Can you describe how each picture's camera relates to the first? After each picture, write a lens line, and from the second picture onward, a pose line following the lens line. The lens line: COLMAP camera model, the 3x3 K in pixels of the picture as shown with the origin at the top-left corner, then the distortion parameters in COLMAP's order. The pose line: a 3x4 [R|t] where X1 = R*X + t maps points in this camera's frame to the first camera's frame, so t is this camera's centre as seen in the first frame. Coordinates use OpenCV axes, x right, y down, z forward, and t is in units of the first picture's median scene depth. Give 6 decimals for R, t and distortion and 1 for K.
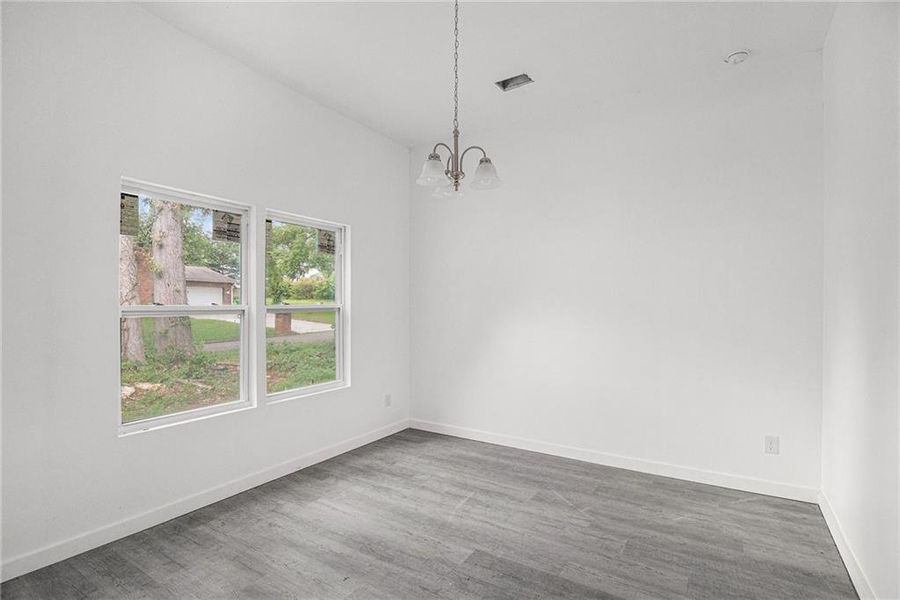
lens RADIAL K [[433.8, 0, 451.9], [0, 433.8, 304.3], [0, 0, 1]] dist [-0.003318, -0.007588]
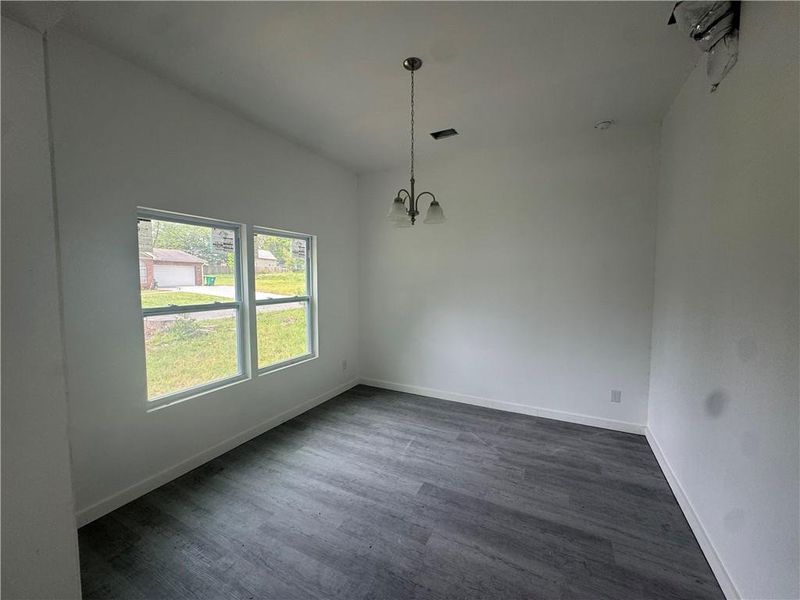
lens RADIAL K [[319.9, 0, 403.4], [0, 319.9, 291.3], [0, 0, 1]] dist [0.000556, 0.000622]
pose [[0.995300, 0.003774, 0.096768, -0.104848], [-0.007932, 0.999060, 0.042618, -0.088543], [-0.096516, -0.043185, 0.994394, 0.000602]]
